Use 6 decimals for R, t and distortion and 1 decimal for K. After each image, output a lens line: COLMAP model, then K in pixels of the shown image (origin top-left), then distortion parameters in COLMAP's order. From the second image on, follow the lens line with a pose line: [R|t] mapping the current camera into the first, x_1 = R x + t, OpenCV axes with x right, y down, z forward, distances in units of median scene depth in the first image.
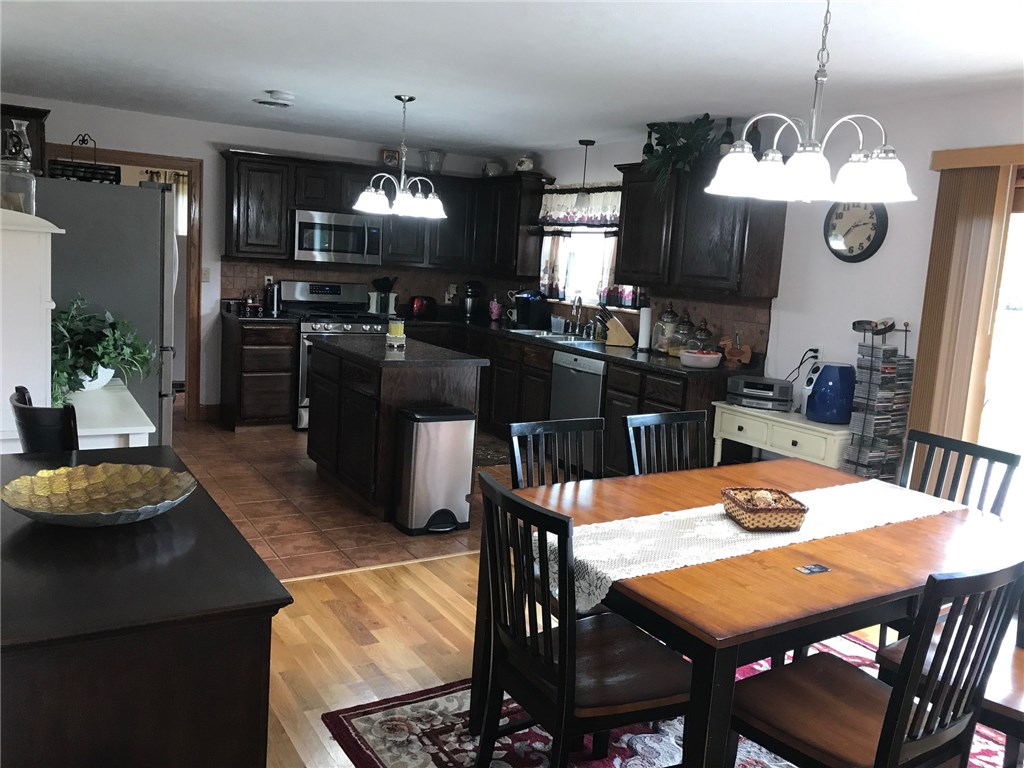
lens RADIAL K [[839.1, 0, 512.0], [0, 839.1, 384.0], [0, 0, 1]] dist [0.140965, -0.392845]
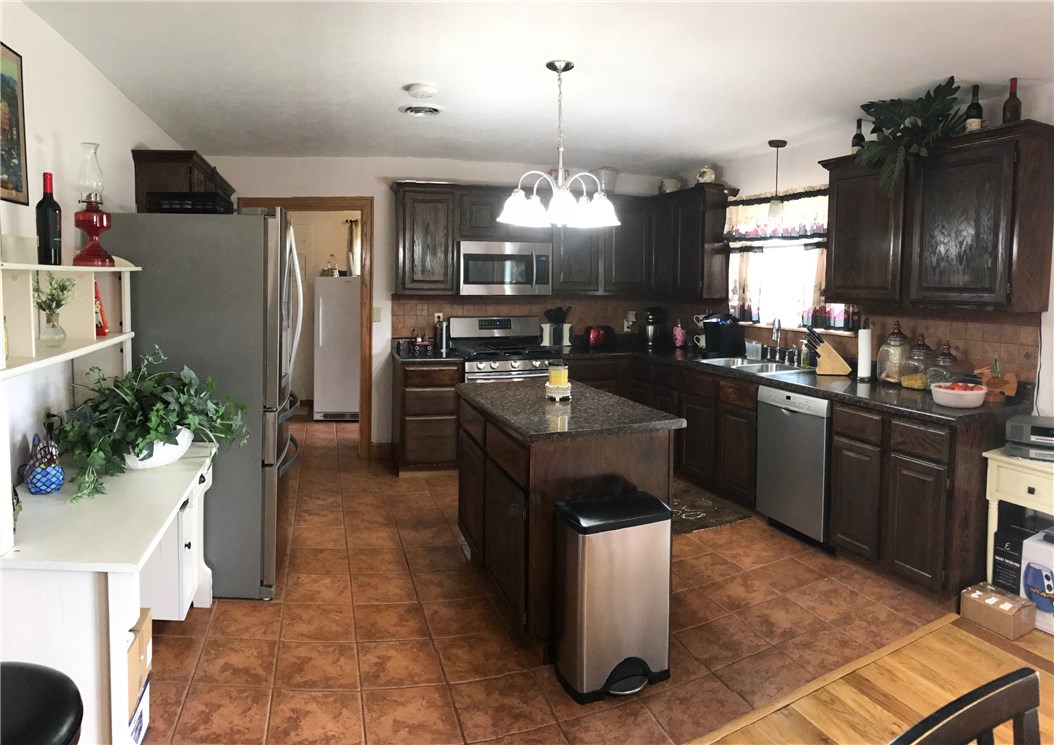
lens RADIAL K [[714.5, 0, 592.4], [0, 714.5, 334.1], [0, 0, 1]] dist [-0.129440, 0.000917]
pose [[0.991072, -0.044551, -0.125667, -0.018117], [0.033769, 0.995666, -0.086658, -0.031357], [0.128983, 0.081641, 0.988280, 0.257469]]
